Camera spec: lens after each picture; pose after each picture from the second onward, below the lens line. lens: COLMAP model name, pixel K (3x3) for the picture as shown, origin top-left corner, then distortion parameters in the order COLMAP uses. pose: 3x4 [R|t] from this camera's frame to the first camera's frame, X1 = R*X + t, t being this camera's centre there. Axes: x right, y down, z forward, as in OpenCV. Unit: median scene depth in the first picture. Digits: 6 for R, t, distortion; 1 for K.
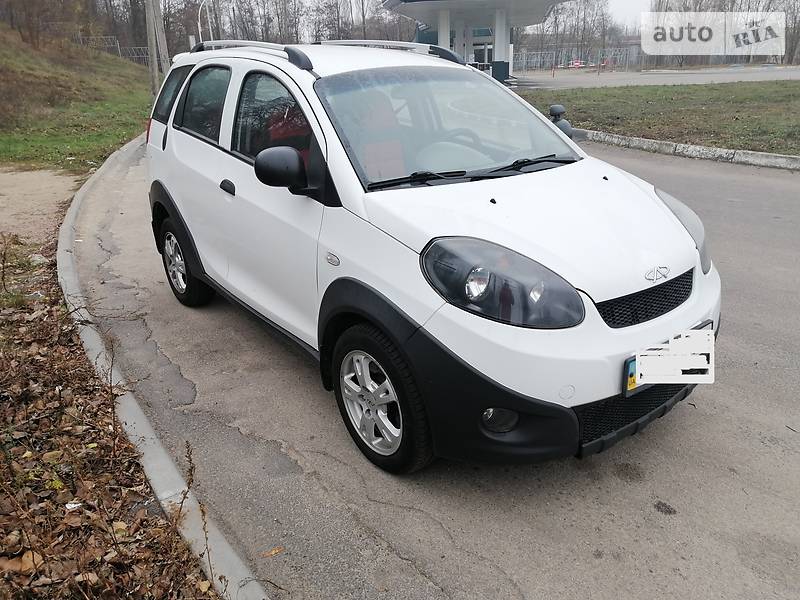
lens RADIAL K [[605.0, 0, 401.7], [0, 605.0, 301.2], [0, 0, 1]] dist [-0.002895, 0.031162]
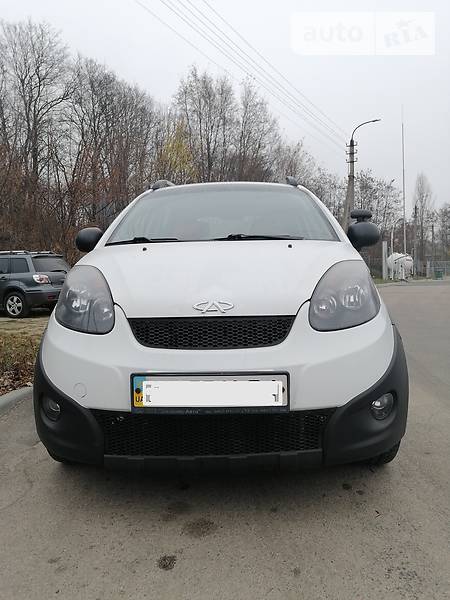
lens RADIAL K [[453.7, 0, 222.7], [0, 453.7, 303.8], [0, 0, 1]] dist [-0.002895, 0.031162]
pose [[0.779161, 0.057419, -0.624188, 0.949881], [-0.229832, 0.952613, -0.199264, 0.101047], [0.583168, 0.298718, 0.755436, 0.459621]]
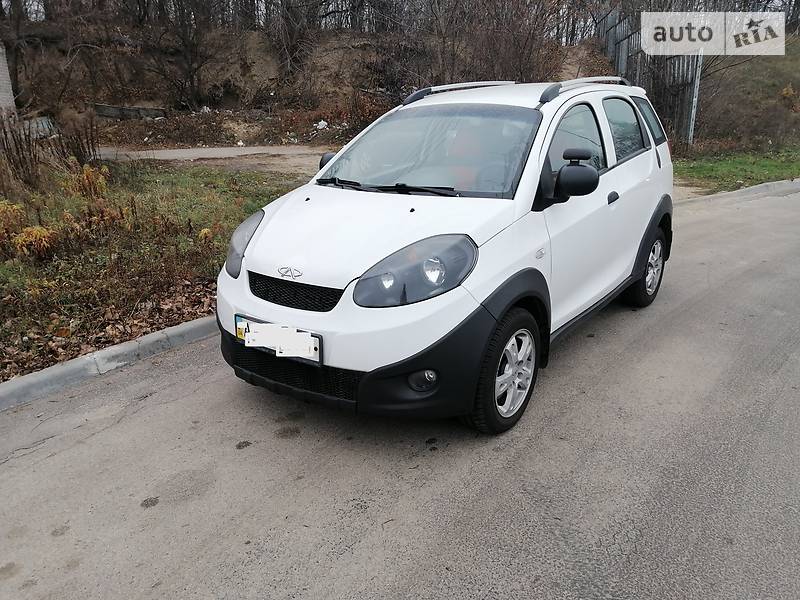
lens RADIAL K [[605.0, 0, 401.7], [0, 605.0, 301.2], [0, 0, 1]] dist [-0.002895, 0.031162]
pose [[0.297586, 0.305969, -0.904337, 1.715257], [-0.337298, 0.919858, 0.200227, -0.334090], [0.893125, 0.245447, 0.376940, 0.788876]]
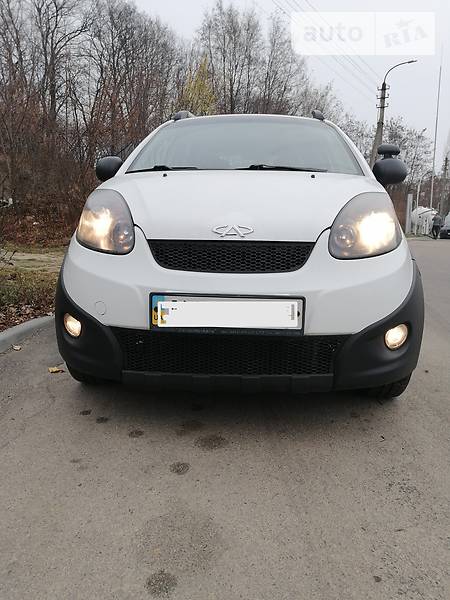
lens RADIAL K [[453.7, 0, 222.7], [0, 453.7, 303.8], [0, 0, 1]] dist [-0.002895, 0.031162]
pose [[0.752511, 0.156159, -0.639799, 0.956316], [-0.271703, 0.958566, -0.085606, 0.147422], [0.599921, 0.238255, 0.763760, 0.465356]]
